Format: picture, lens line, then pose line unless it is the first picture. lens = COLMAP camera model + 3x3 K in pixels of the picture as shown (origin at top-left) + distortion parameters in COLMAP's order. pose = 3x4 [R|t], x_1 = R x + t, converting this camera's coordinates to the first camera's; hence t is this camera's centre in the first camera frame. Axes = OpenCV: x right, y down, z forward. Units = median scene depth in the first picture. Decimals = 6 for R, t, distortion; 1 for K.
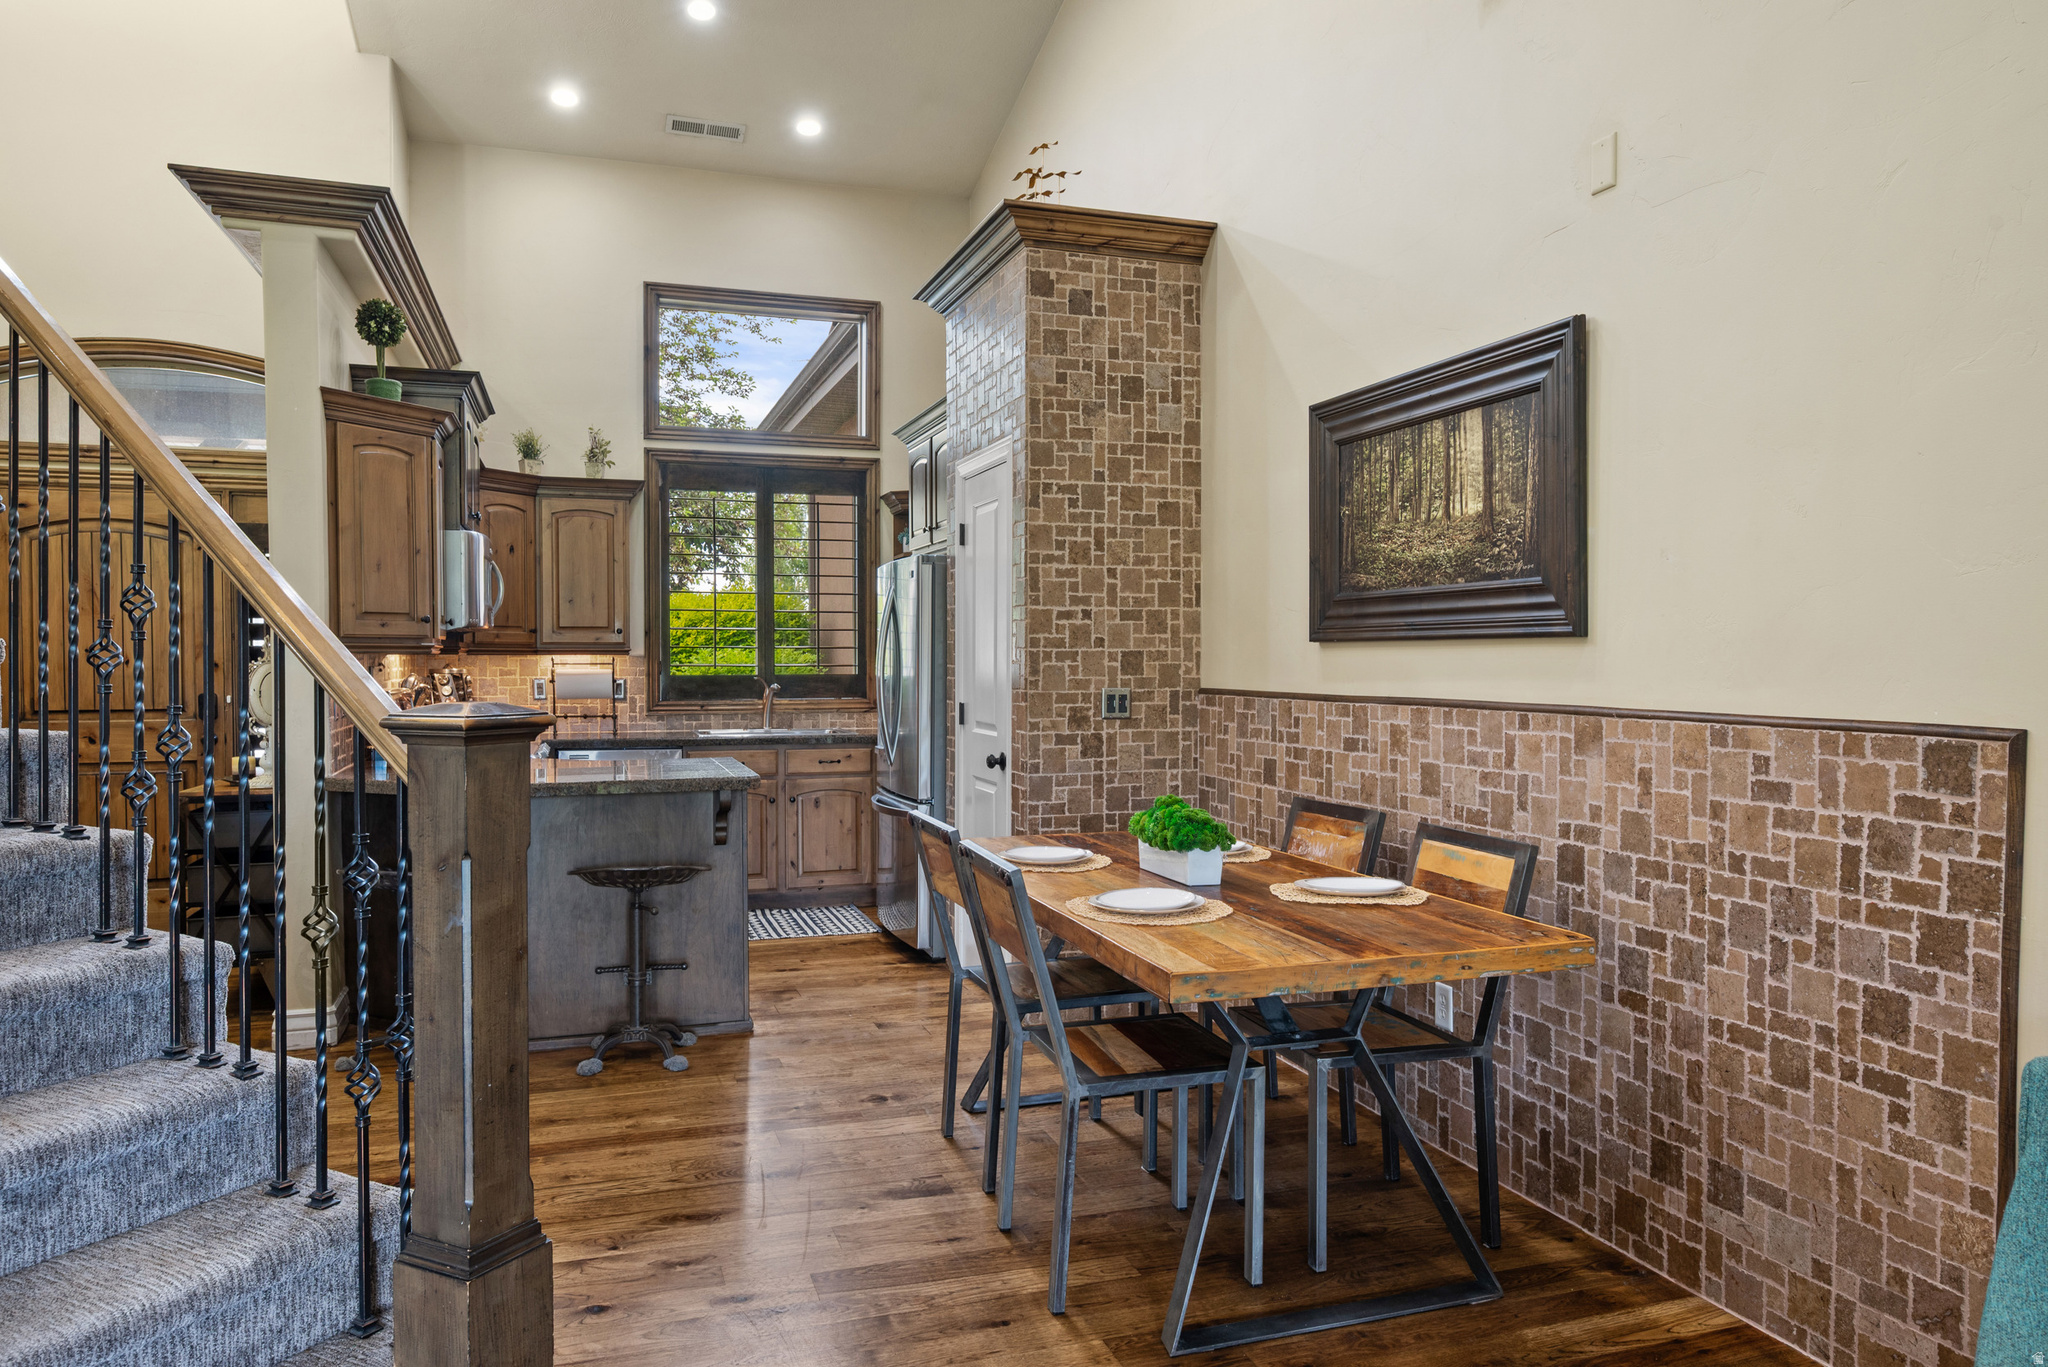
lens RADIAL K [[1354.0, 0, 1021.9], [0, 1354.0, 681.6], [0, 0, 1]] dist [0.001758, -0.003601]
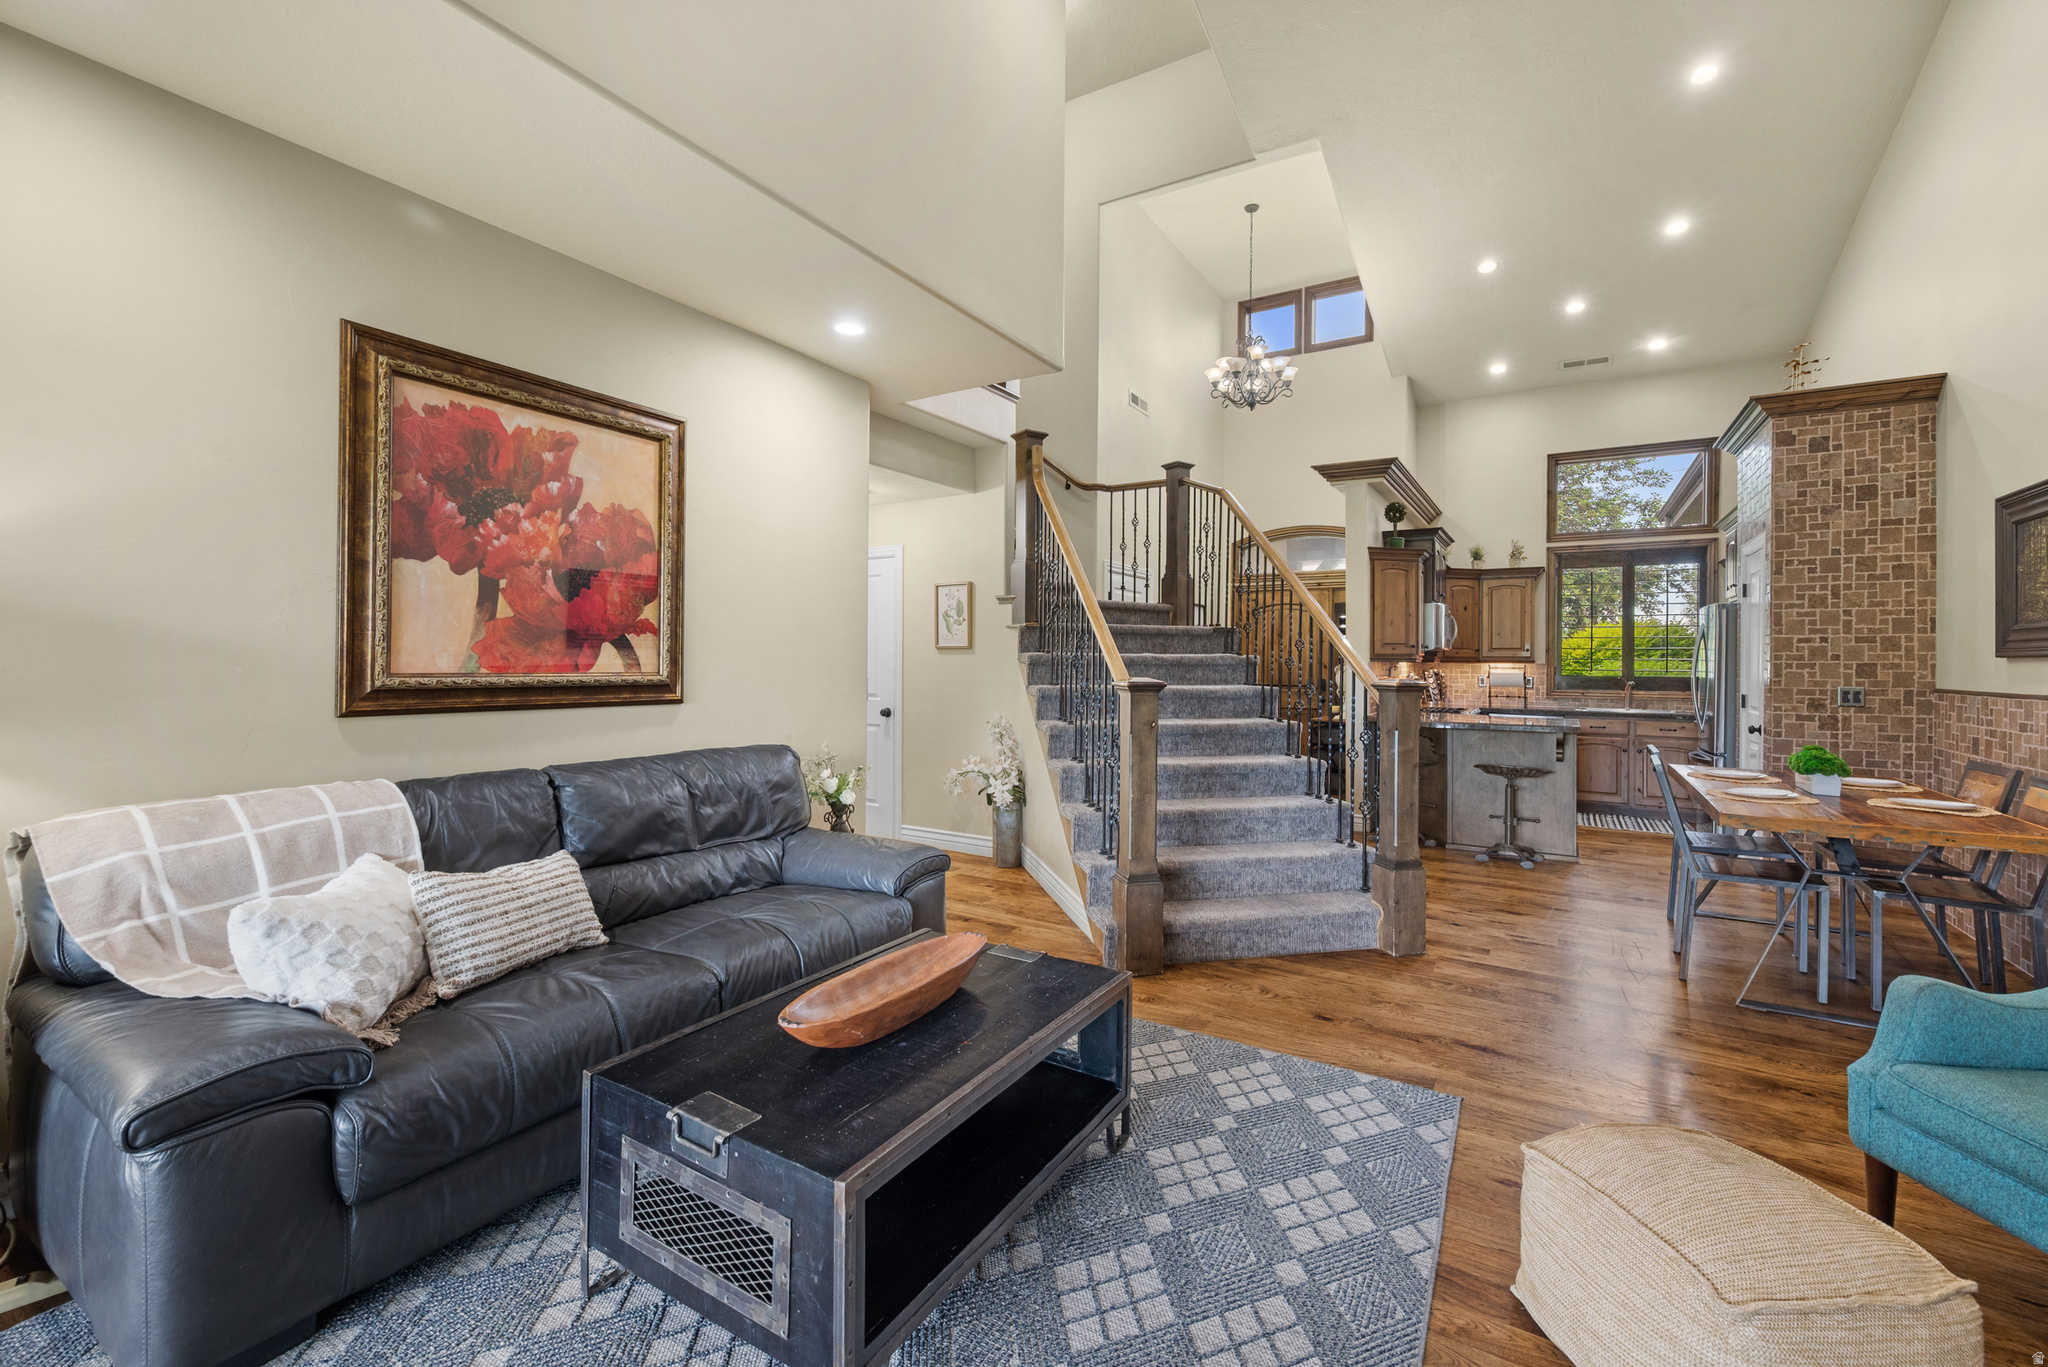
lens RADIAL K [[841.5, 0, 1036.7], [0, 841.5, 660.1], [0, 0, 1]] dist [-0.000065, 0.000118]
pose [[0.643753, 0.003924, -0.765223, 0.207891], [-0.021225, 0.999694, -0.012729, 0.006290], [0.764939, 0.024436, 0.643639, -0.336312]]
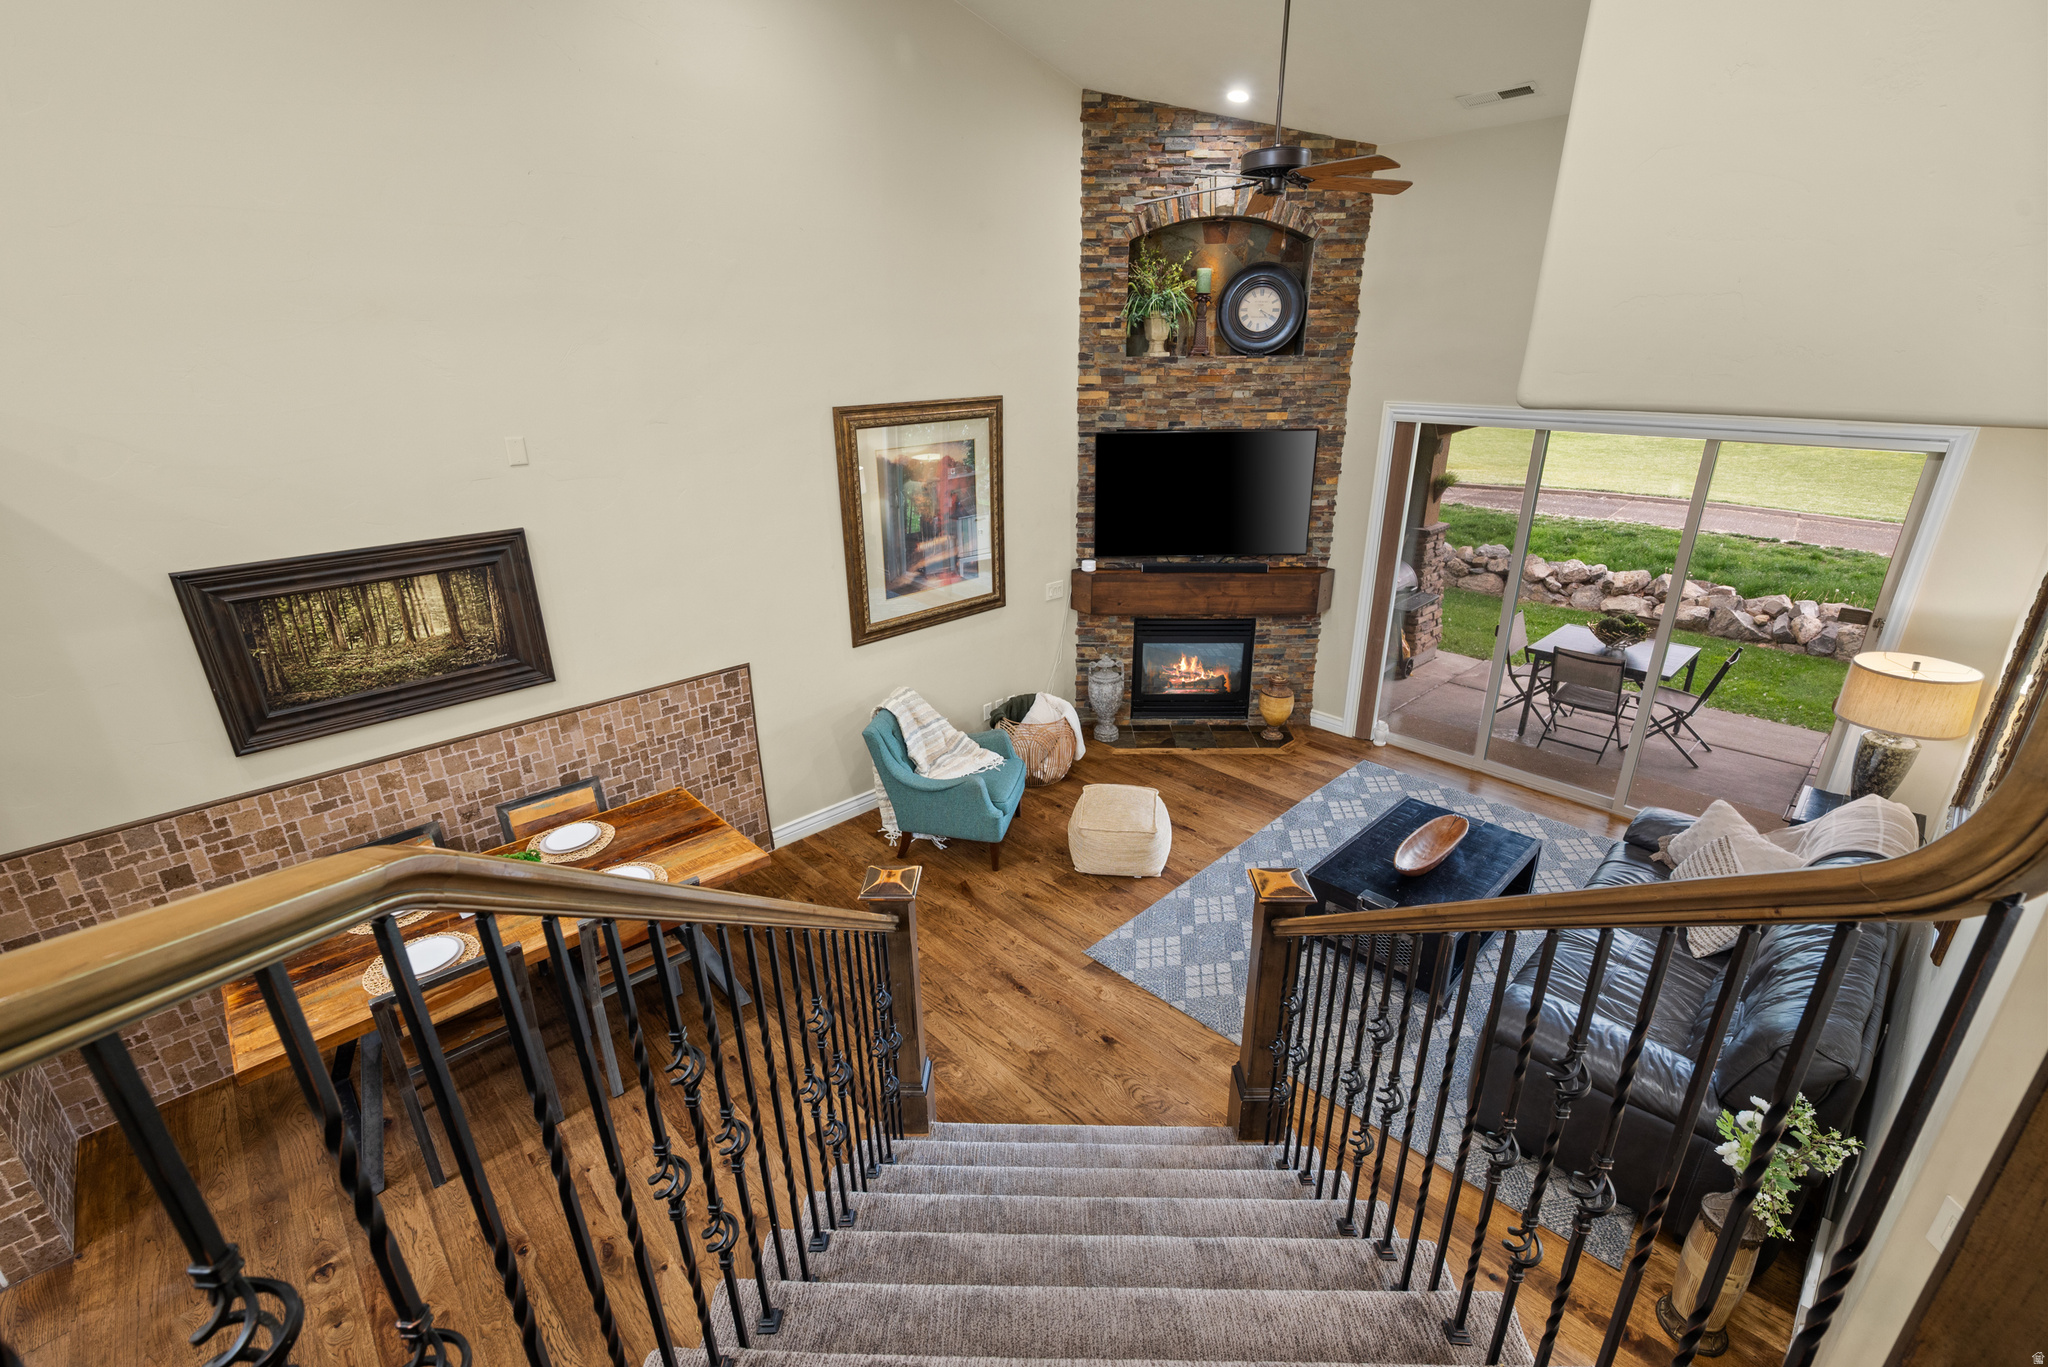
lens RADIAL K [[898.9, 0, 1014.6], [0, 898.9, 688.4], [0, 0, 1]] dist [0.001313, -0.000843]
pose [[-0.416802, -0.325471, 0.848731, -0.670175], [0.029153, 0.928434, 0.370352, -0.325210], [-0.908530, 0.179106, -0.377485, 0.557681]]
